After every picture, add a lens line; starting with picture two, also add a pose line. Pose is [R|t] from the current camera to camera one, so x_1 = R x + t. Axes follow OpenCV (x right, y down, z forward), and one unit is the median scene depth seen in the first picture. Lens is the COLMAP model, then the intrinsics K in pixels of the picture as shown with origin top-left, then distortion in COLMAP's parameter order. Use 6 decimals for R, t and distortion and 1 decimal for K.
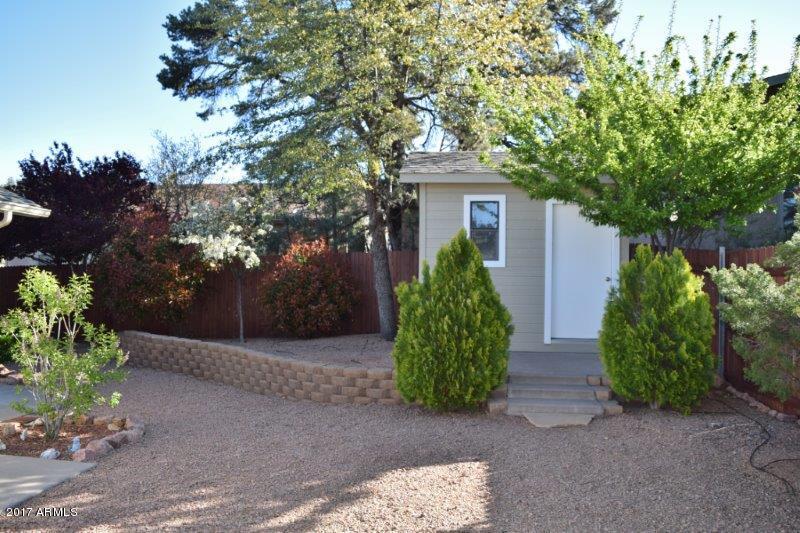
lens RADIAL K [[639.7, 0, 397.7], [0, 639.7, 265.6], [0, 0, 1]] dist [-0.081420, 0.011506]
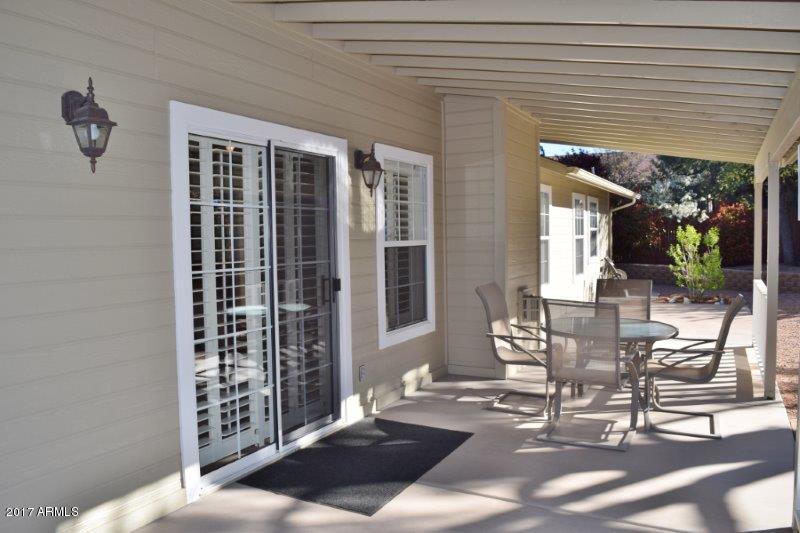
lens RADIAL K [[639.7, 0, 400.2], [0, 639.7, 258.0], [0, 0, 1]] dist [-0.081420, 0.011506]
pose [[0.937449, -0.013387, -0.347866, -0.617705], [0.033738, 0.998050, 0.052512, -0.024984], [0.346485, -0.060963, 0.936073, -1.174192]]
